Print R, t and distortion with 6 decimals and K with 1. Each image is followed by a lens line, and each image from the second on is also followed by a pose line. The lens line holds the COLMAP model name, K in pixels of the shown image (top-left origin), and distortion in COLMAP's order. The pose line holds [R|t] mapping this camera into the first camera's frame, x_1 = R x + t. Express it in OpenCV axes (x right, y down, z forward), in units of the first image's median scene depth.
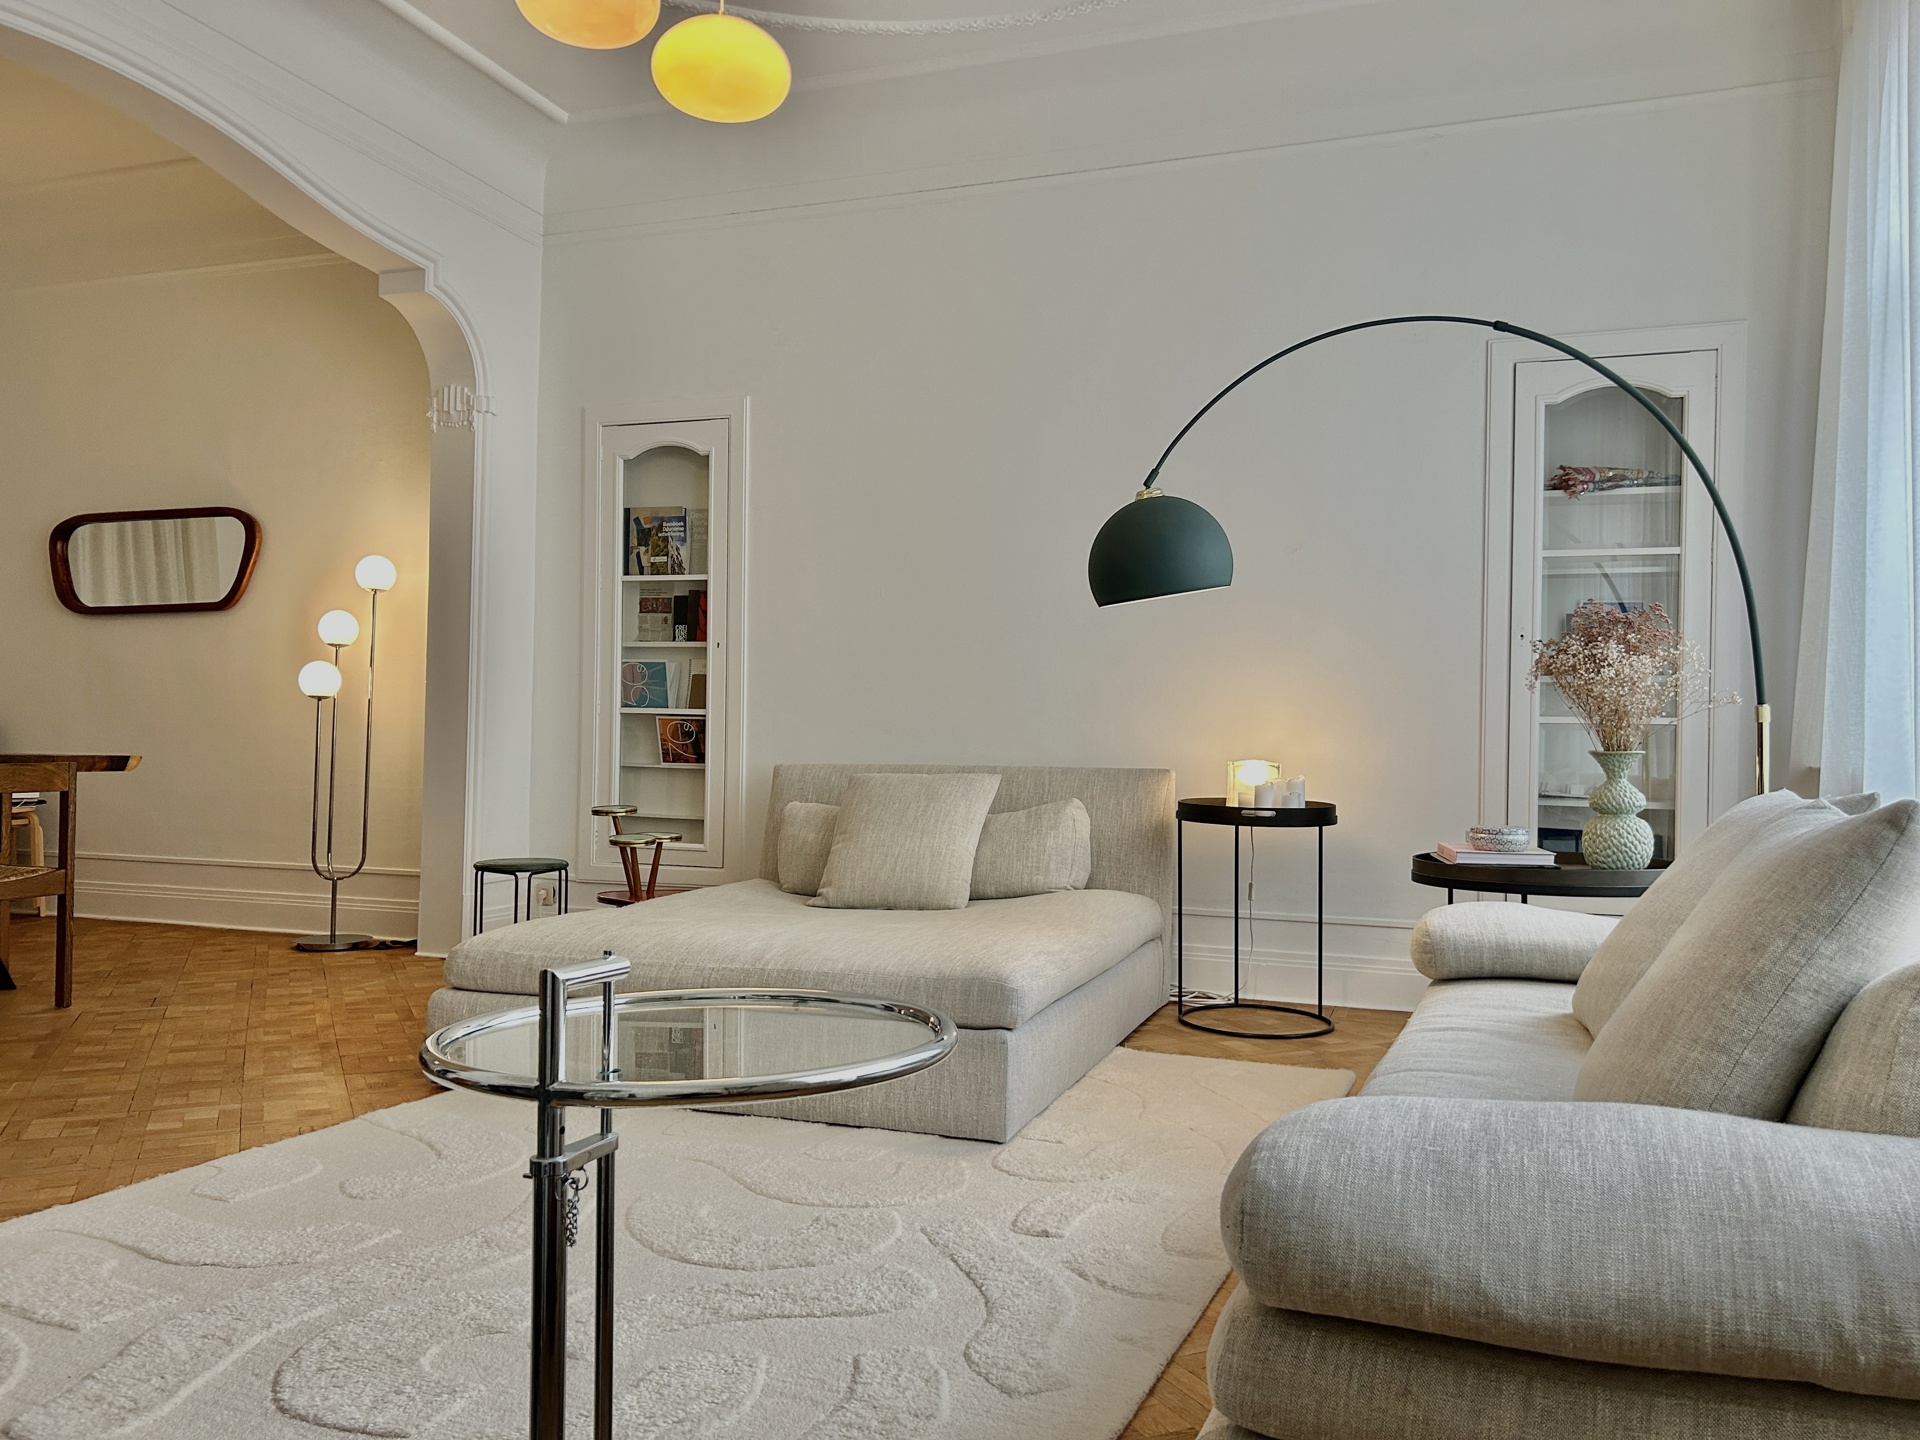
lens RADIAL K [[1424.8, 0, 959.6], [0, 1424.8, 747.1], [0, 0, 1]] dist [0.039594, 0.000272]
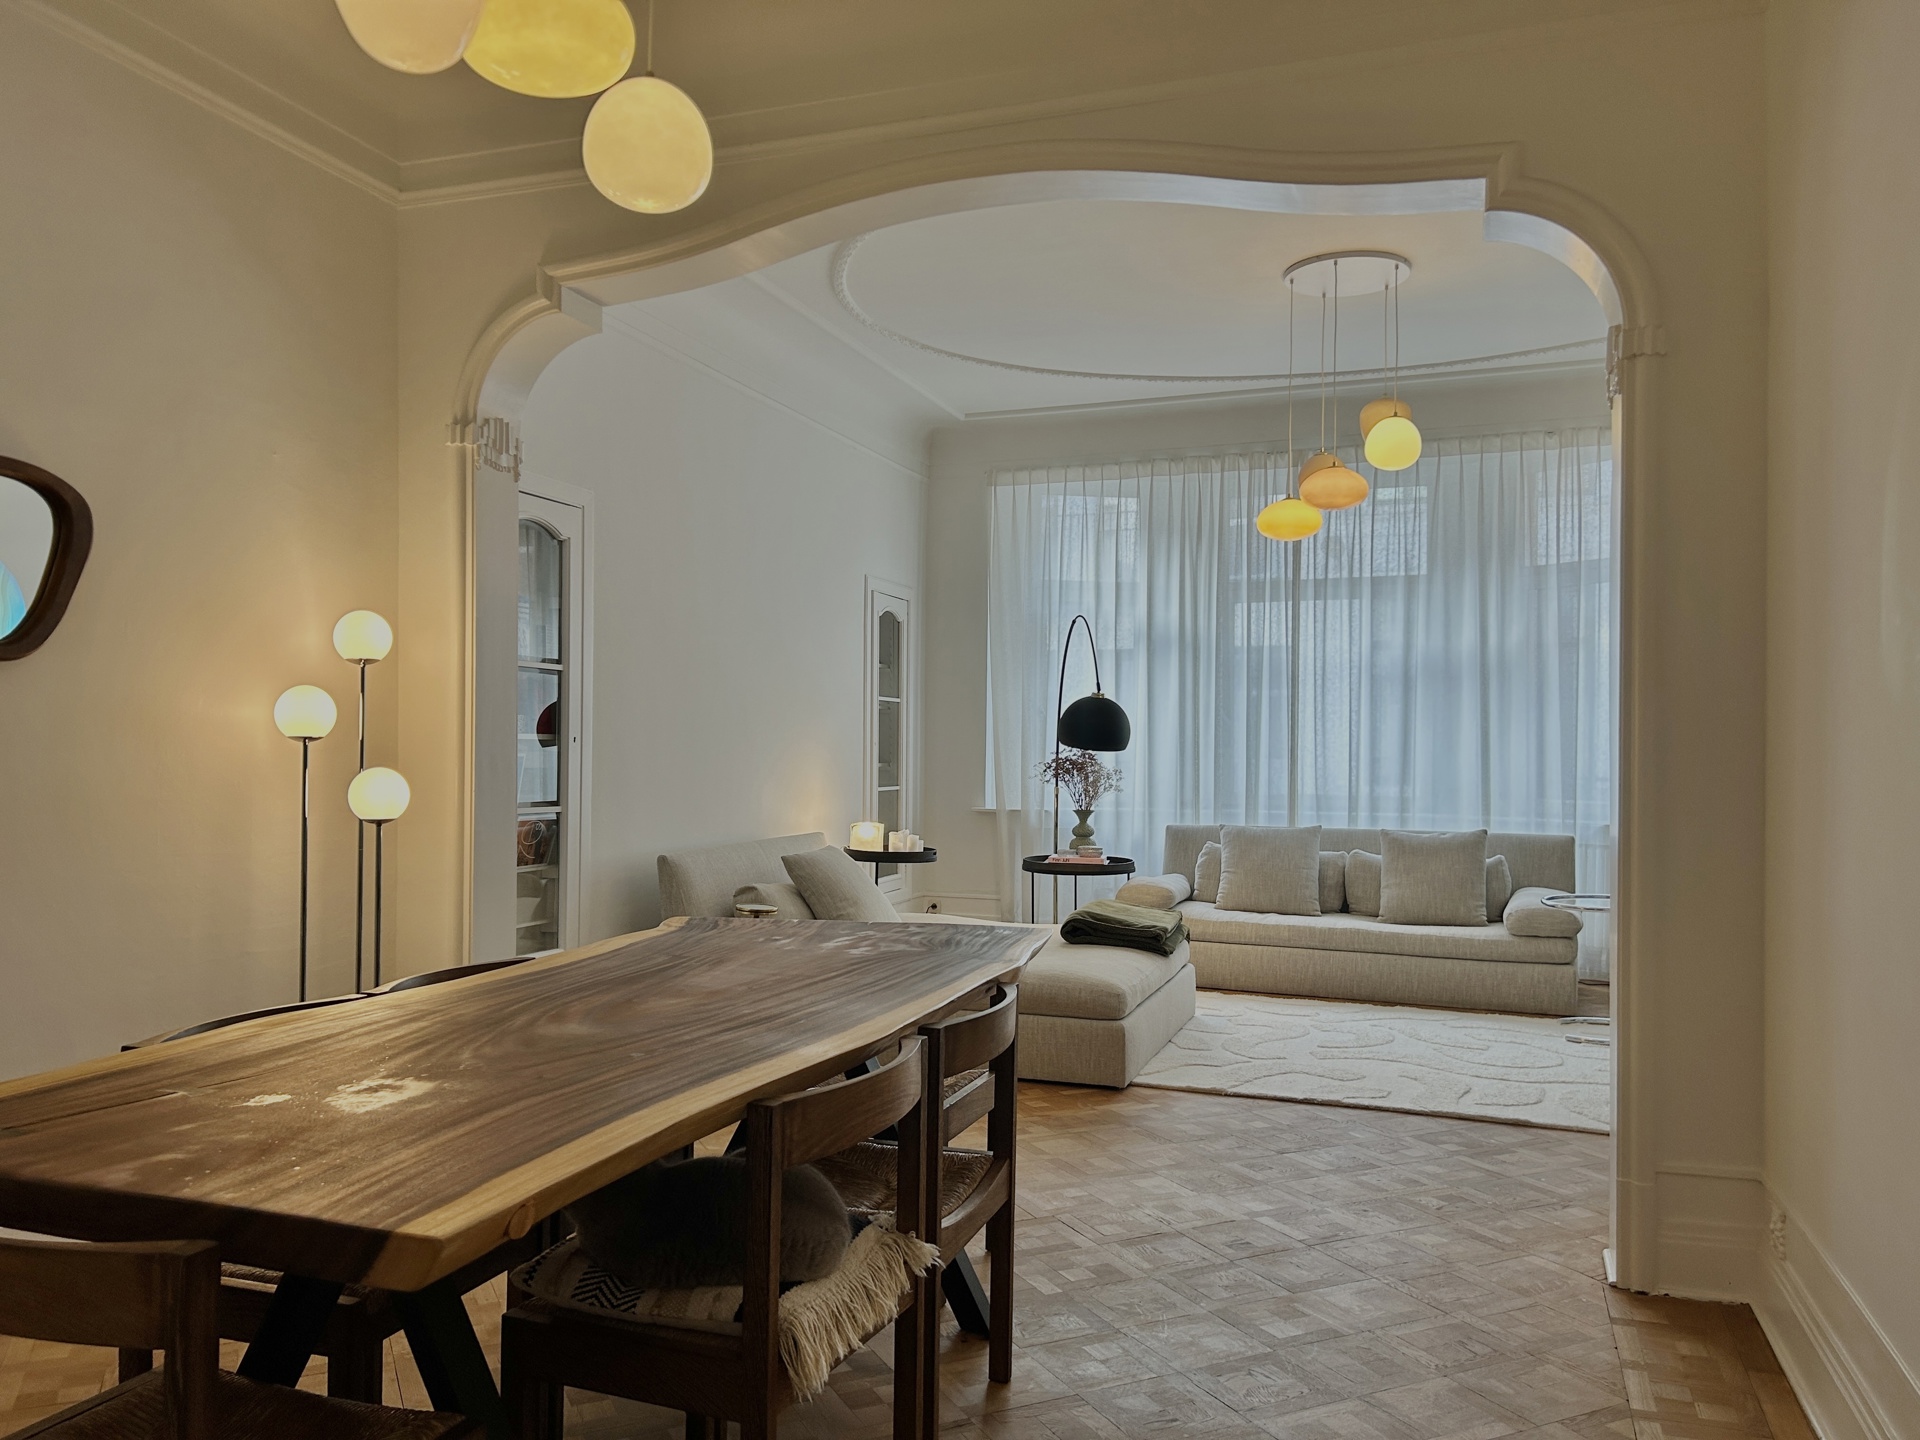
lens RADIAL K [[1435.9, 0, 960.0], [0, 1435.9, 720.0], [0, 0, 1]] dist [0.007493, 0.000084]
pose [[-0.002718, -0.001649, 0.999995, -1.117106], [-0.008525, 0.999962, 0.001626, -0.086294], [-0.999960, -0.008521, -0.002732, 0.721967]]
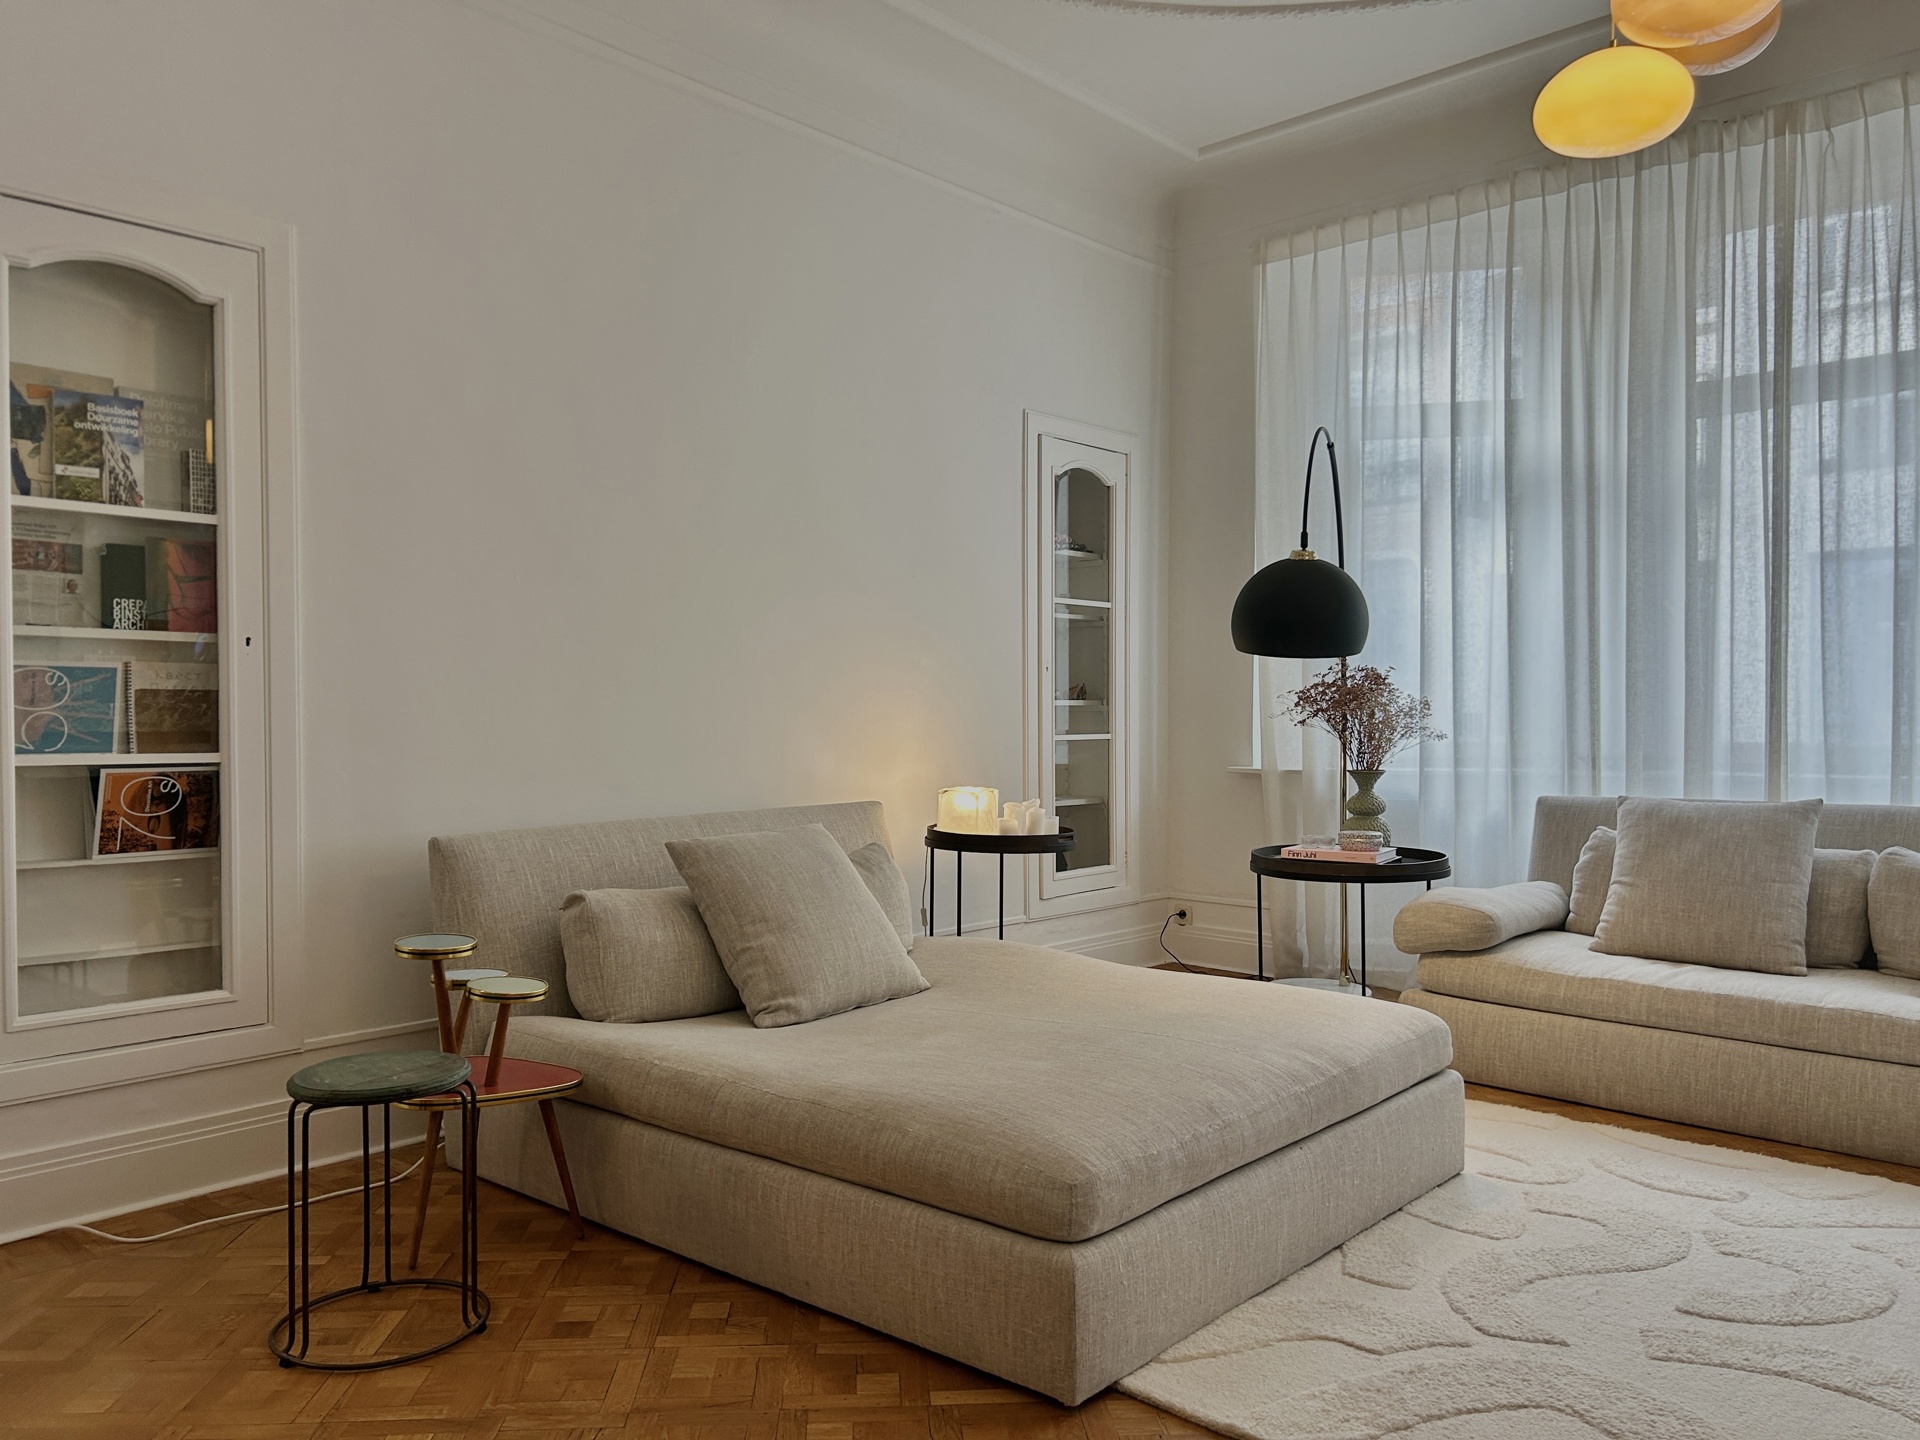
lens RADIAL K [[1441.7, 0, 957.7], [0, 1441.7, 736.4], [0, 0, 1]] dist [-0.002628, -0.007179]
pose [[0.382530, -0.035434, 0.923263, -0.582828], [0.012473, 0.999371, 0.033187, -0.047530], [-0.923859, -0.001179, 0.382731, 0.498931]]
